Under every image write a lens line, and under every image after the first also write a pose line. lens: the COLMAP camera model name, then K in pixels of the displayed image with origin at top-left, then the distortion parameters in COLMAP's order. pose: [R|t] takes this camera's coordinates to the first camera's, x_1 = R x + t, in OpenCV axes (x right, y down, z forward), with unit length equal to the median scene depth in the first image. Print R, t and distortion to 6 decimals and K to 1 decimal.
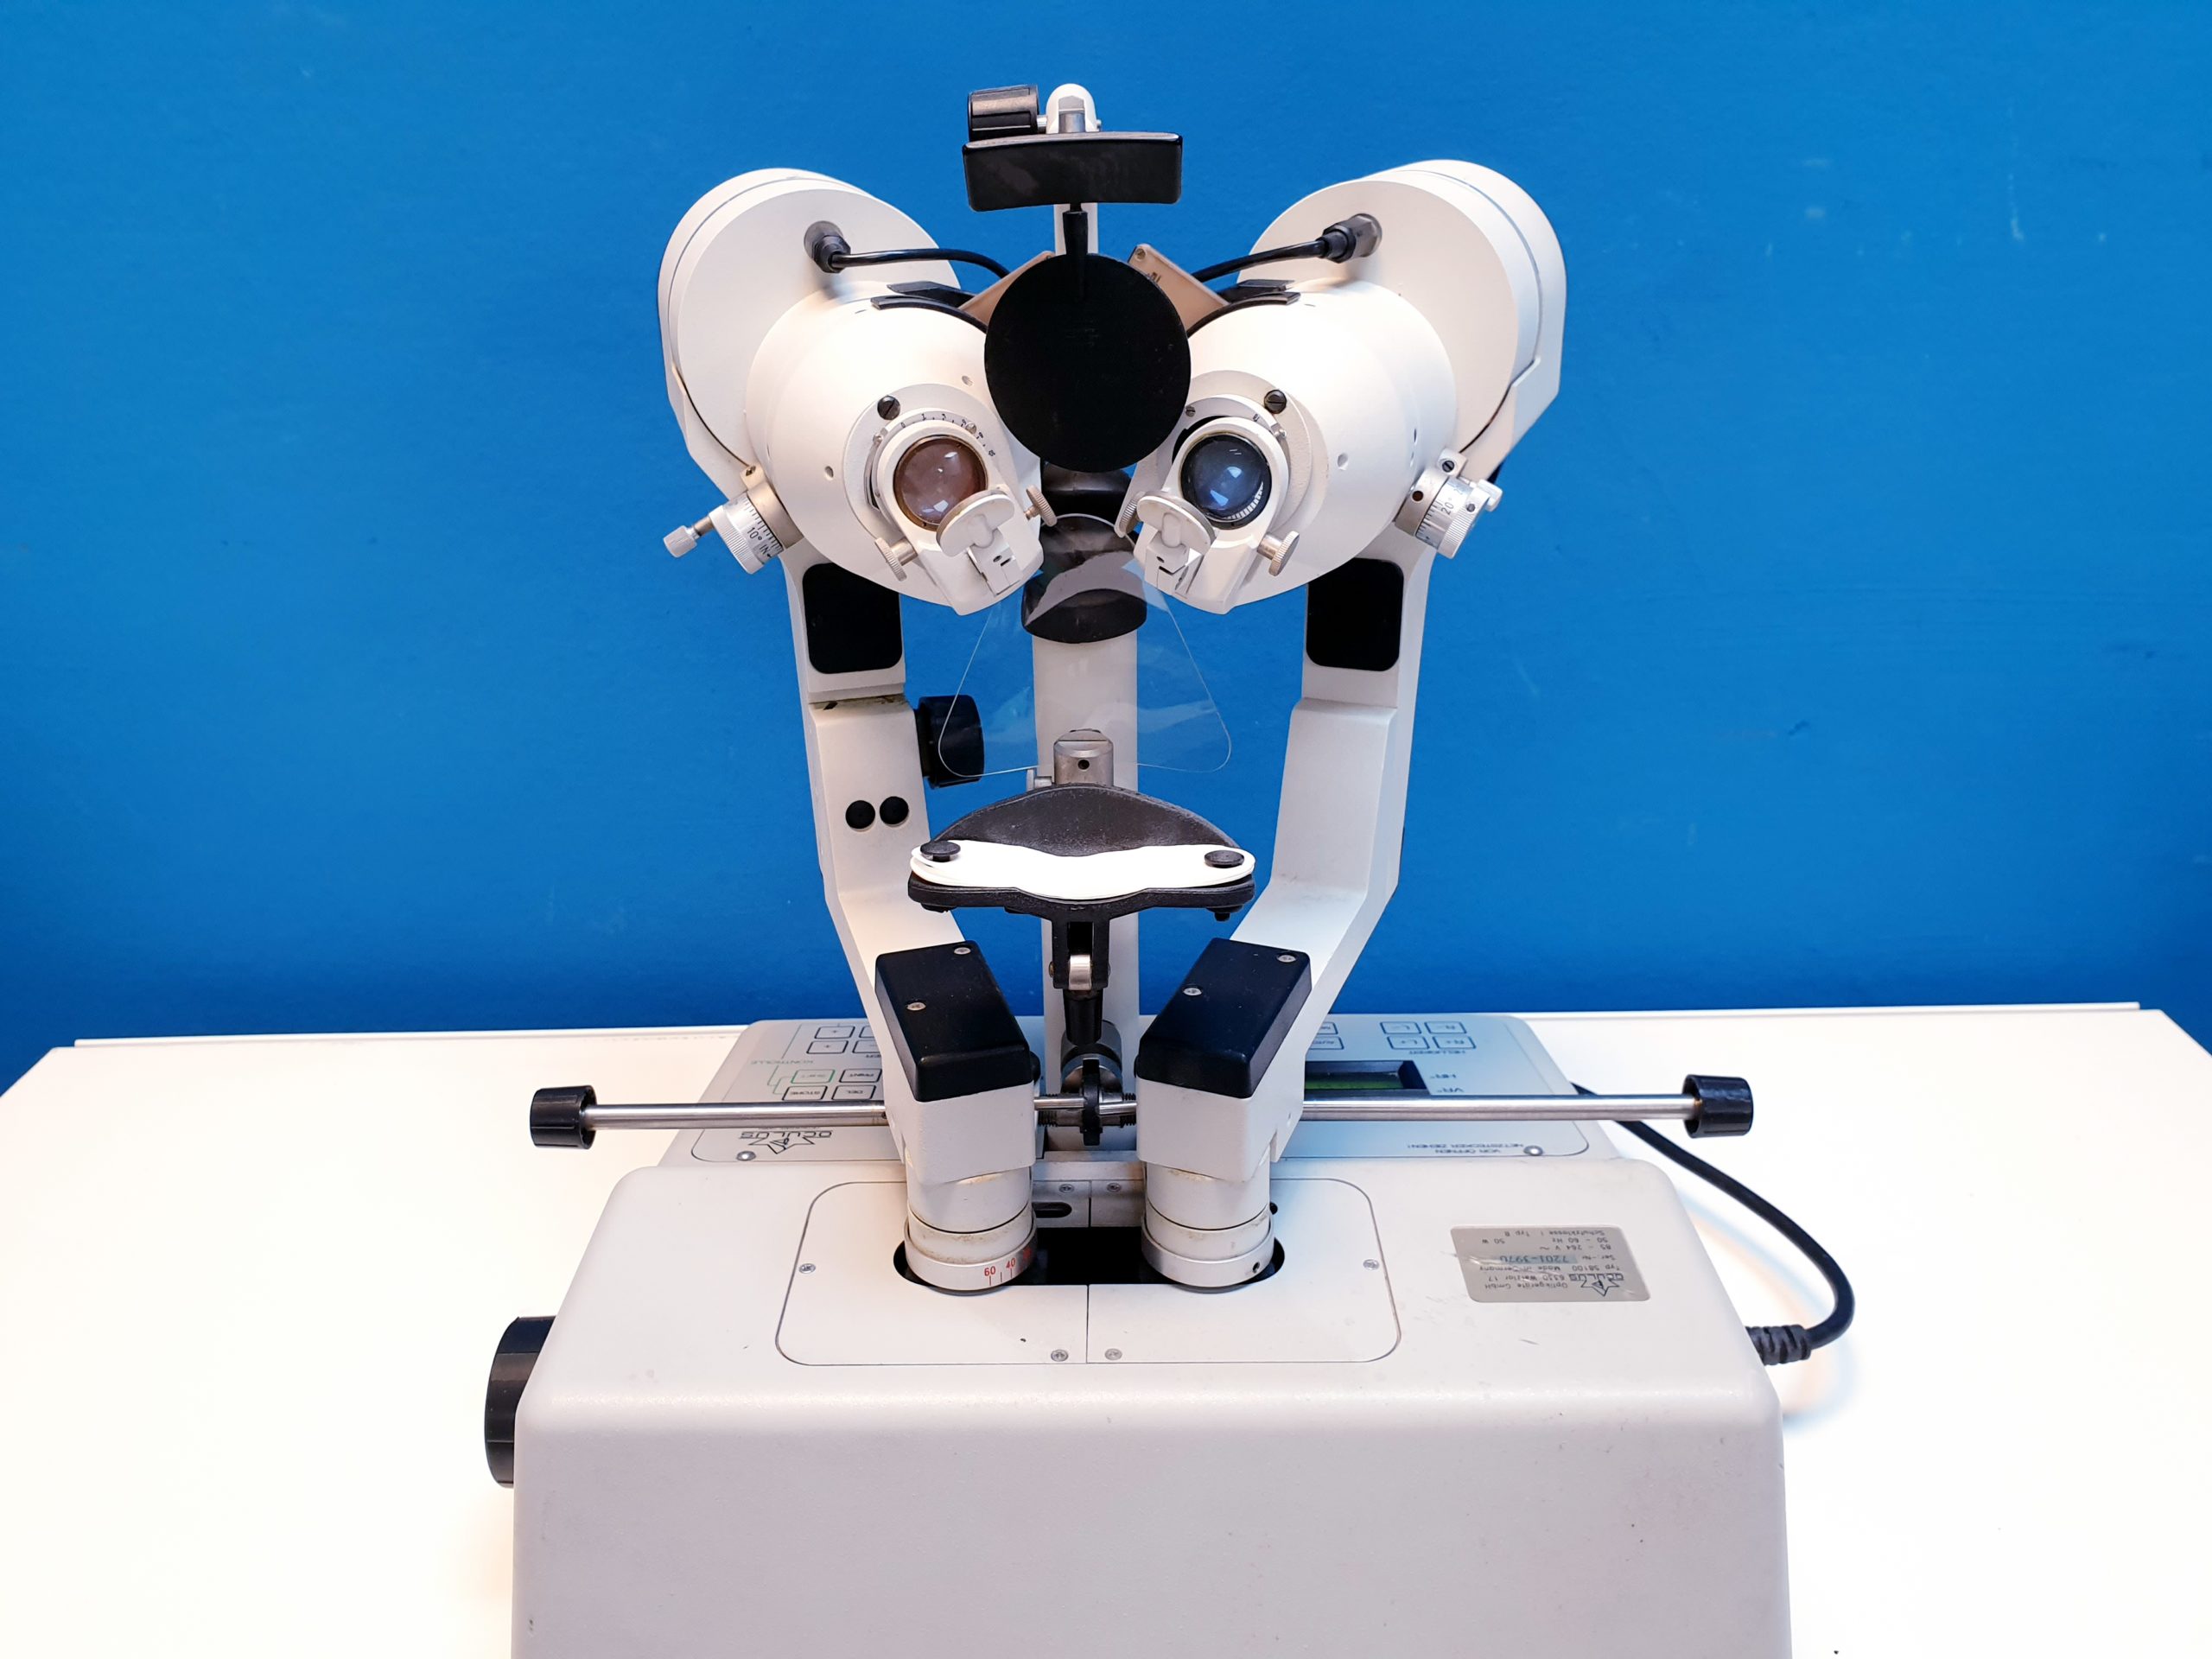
lens RADIAL K [[1758.1, 0, 1102.8], [0, 1758.1, 836.0], [0, 0, 1]] dist [-0.000498, 0.004247]
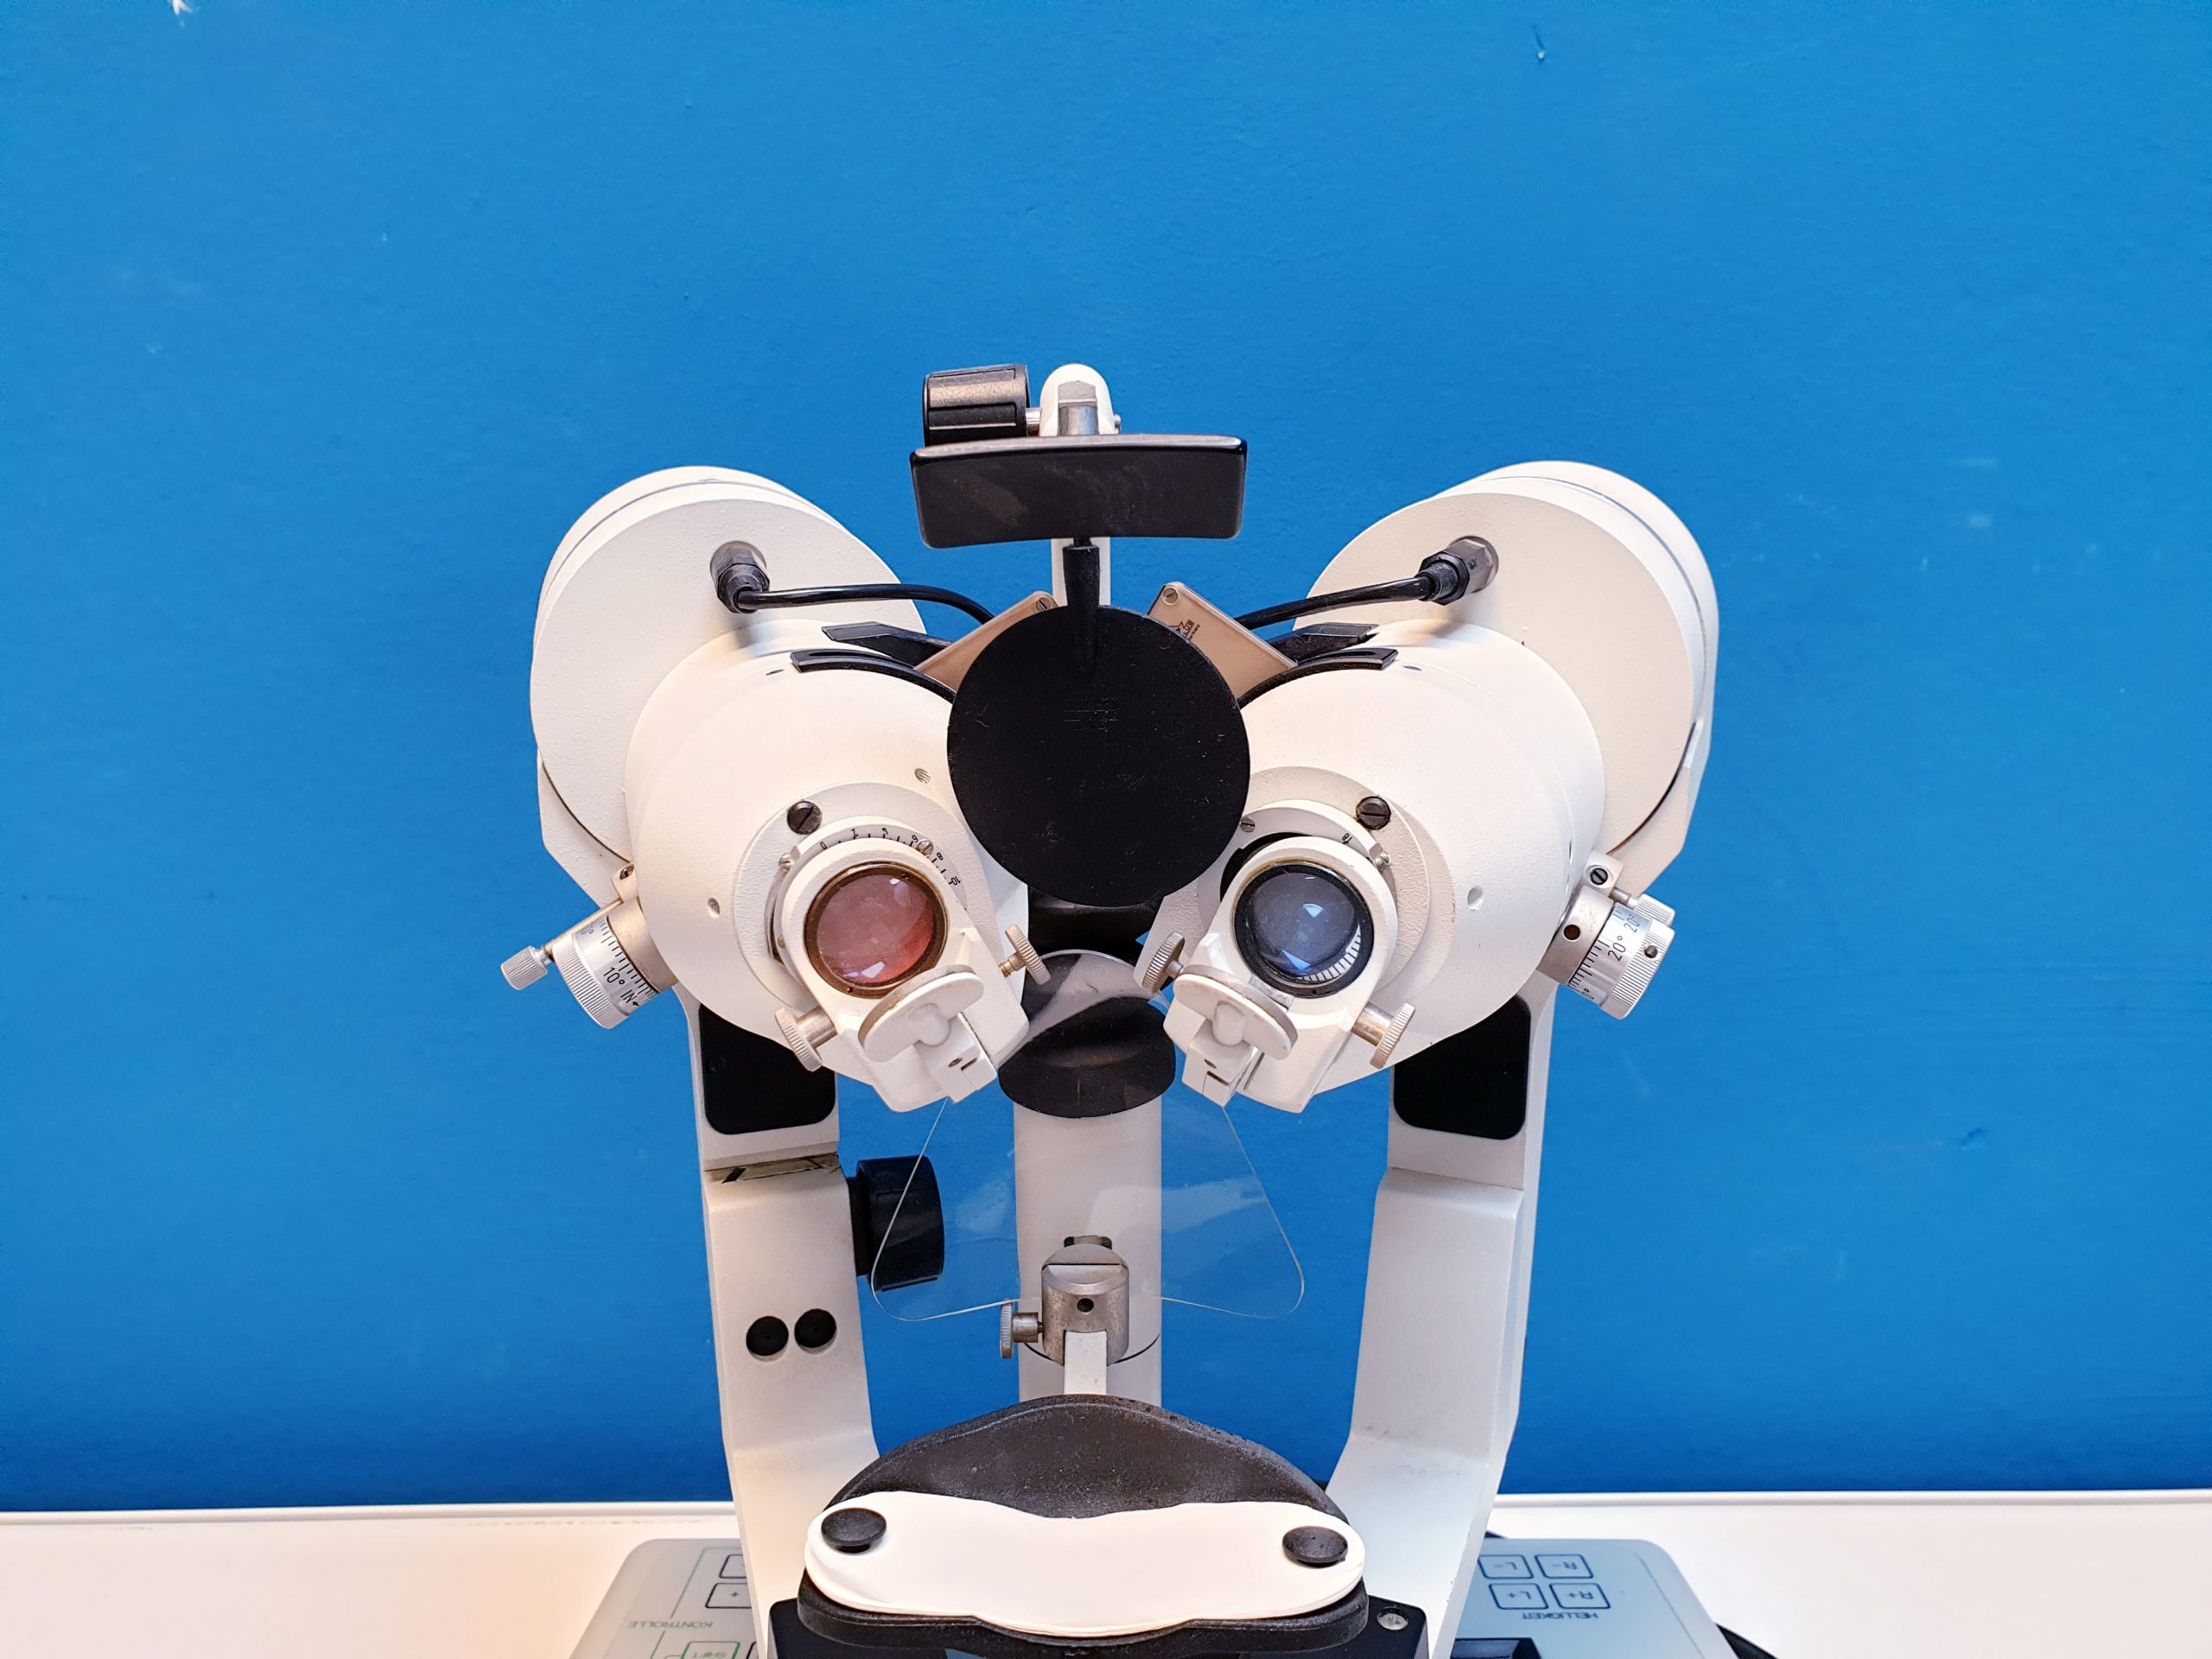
lens RADIAL K [[1758.1, 0, 1089.9], [0, 1758.1, 839.5], [0, 0, 1]] dist [-0.000498, 0.004247]
pose [[0.999963, 0.007325, -0.004417, -0.007252], [-0.007878, 0.989837, -0.141990, -0.121607], [0.003332, 0.142020, 0.989858, 0.287541]]
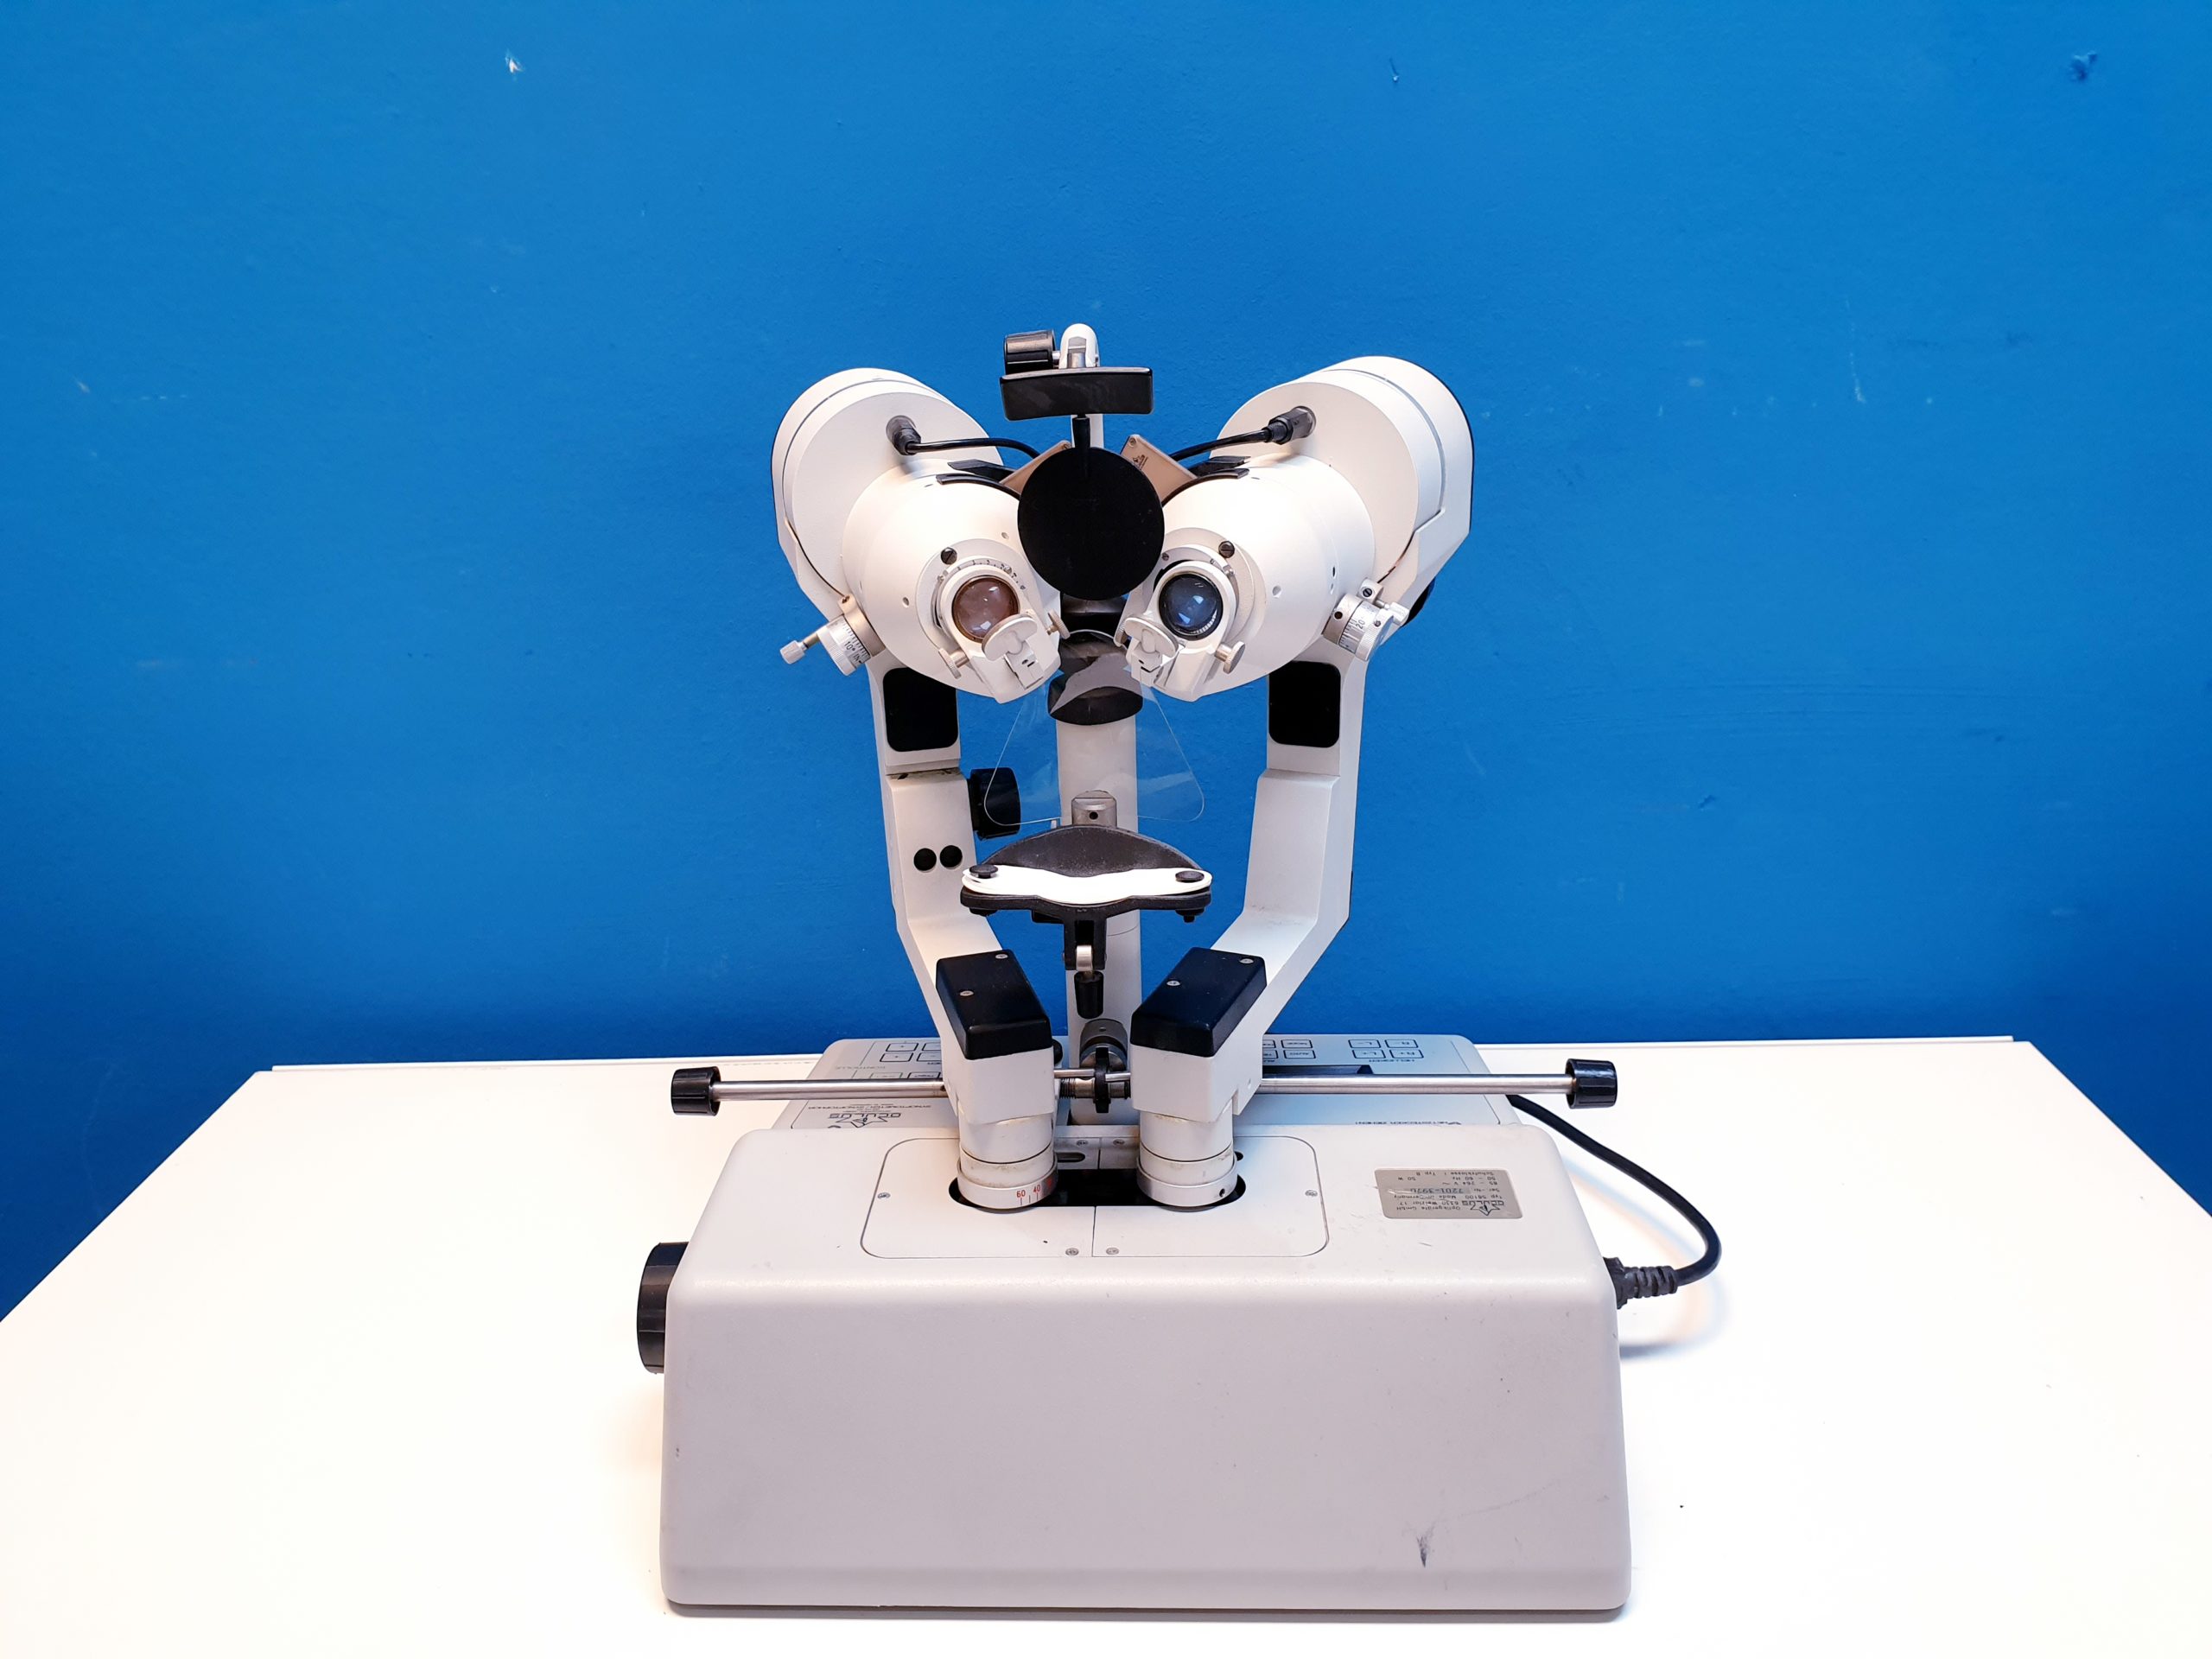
lens RADIAL K [[1758.1, 0, 1111.4], [0, 1758.1, 831.6], [0, 0, 1]] dist [-0.000498, 0.004247]
pose [[0.999621, -0.003393, -0.027323, 0.037865], [0.001675, 0.998034, -0.062649, 0.052543], [0.027482, 0.062580, 0.997662, -0.315798]]
